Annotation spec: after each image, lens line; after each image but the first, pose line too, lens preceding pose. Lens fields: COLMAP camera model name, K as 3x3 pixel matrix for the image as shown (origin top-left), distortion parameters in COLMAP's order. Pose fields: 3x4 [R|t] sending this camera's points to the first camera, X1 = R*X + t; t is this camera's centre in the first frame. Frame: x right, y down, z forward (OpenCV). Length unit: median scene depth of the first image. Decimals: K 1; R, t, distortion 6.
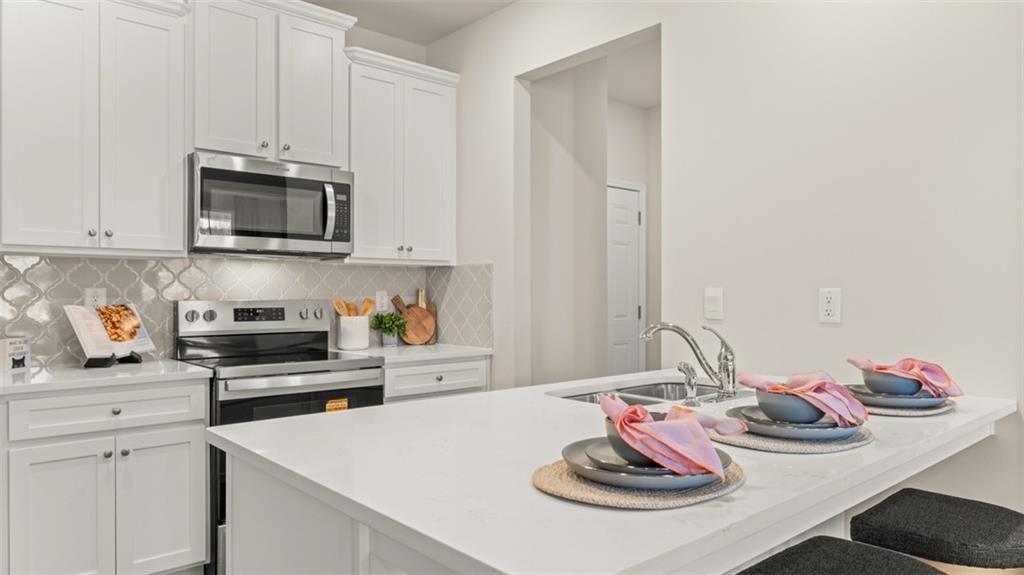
lens RADIAL K [[677.9, 0, 508.9], [0, 677.9, 288.3], [0, 0, 1]] dist [0.012347, 0.001519]
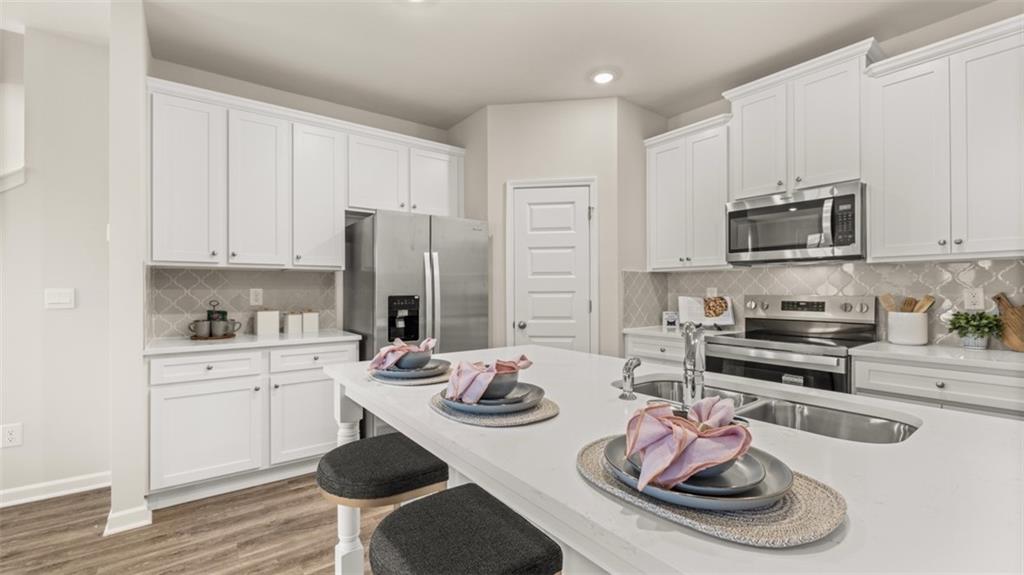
lens RADIAL K [[432.9, 0, 510.5], [0, 432.9, 287.6], [0, 0, 1]] dist [0.002043, 0.000095]
pose [[-0.090457, -0.005513, -0.995885, 0.547466], [0.008909, 0.999940, -0.006344, 0.002185], [0.995861, -0.009447, -0.090402, 0.511853]]
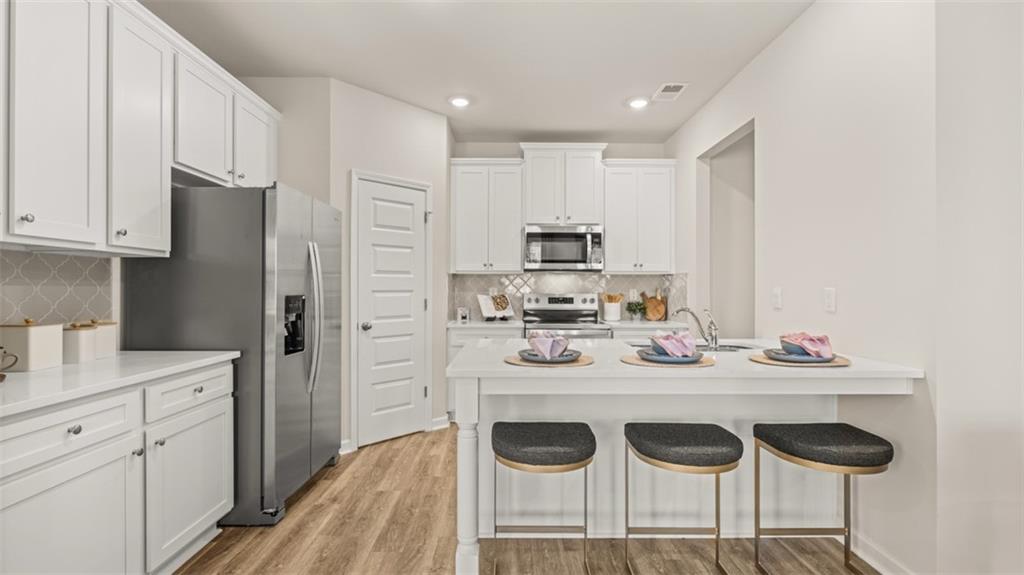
lens RADIAL K [[465.6, 0, 513.0], [0, 465.6, 288.8], [0, 0, 1]] dist [-0.005561, -0.000521]
pose [[0.756464, 0.002107, -0.654032, 0.441686], [0.001011, 0.999990, 0.004391, -0.003048], [0.654035, -0.003982, 0.756454, -0.147024]]
